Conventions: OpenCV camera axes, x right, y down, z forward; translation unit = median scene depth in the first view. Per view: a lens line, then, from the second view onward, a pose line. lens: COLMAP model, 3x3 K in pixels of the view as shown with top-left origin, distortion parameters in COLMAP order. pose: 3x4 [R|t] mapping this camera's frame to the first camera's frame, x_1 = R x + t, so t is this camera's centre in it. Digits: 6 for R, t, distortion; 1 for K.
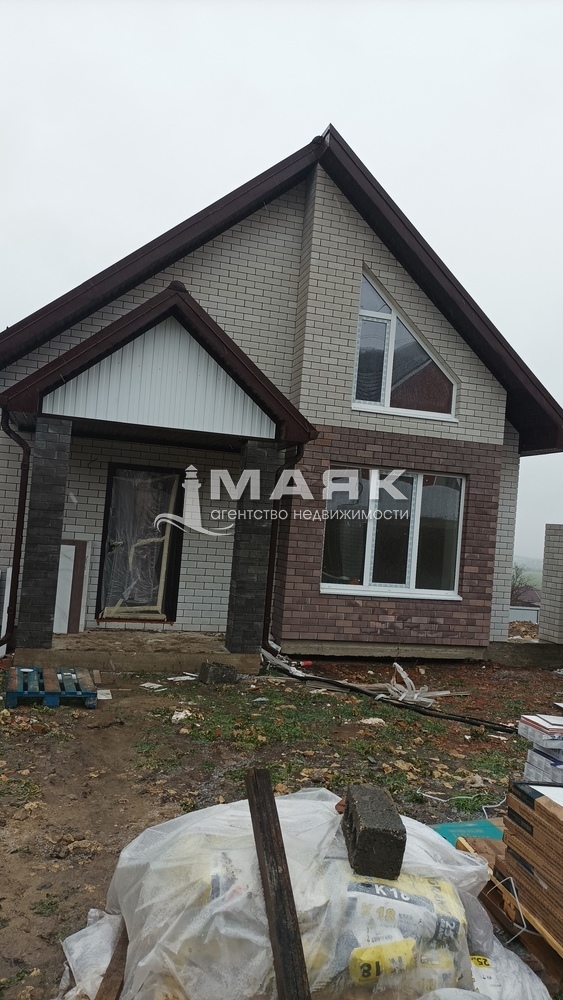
lens RADIAL K [[721.0, 0, 283.1], [0, 721.0, 502.1], [0, 0, 1]] dist [0.031223, -0.026539]
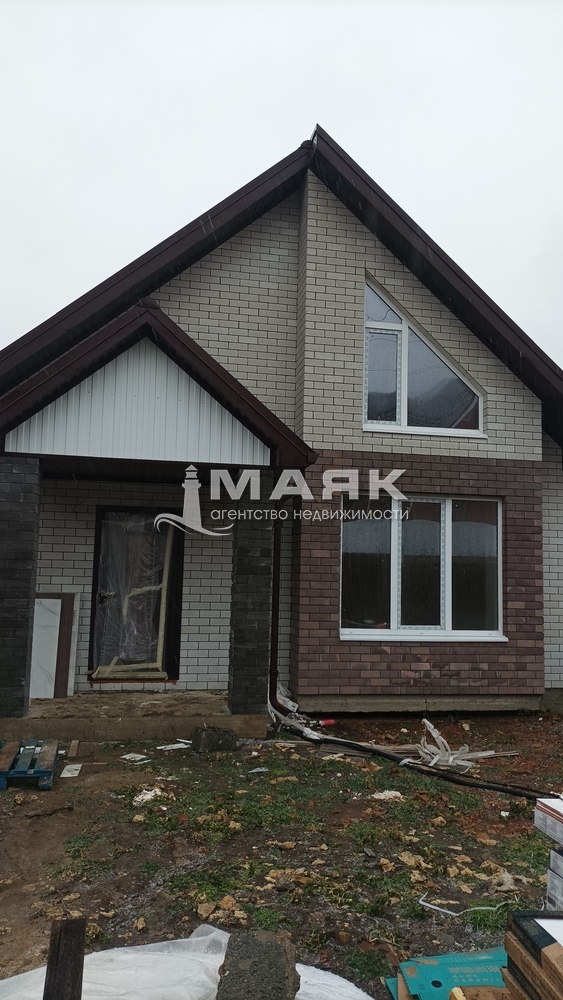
lens RADIAL K [[721.0, 0, 283.1], [0, 721.0, 502.1], [0, 0, 1]] dist [0.031223, -0.026539]
pose [[0.994624, -0.061024, -0.083656, 0.068842], [0.054934, 0.995798, -0.073268, 0.020248], [0.087776, 0.068279, 0.993797, 0.113491]]
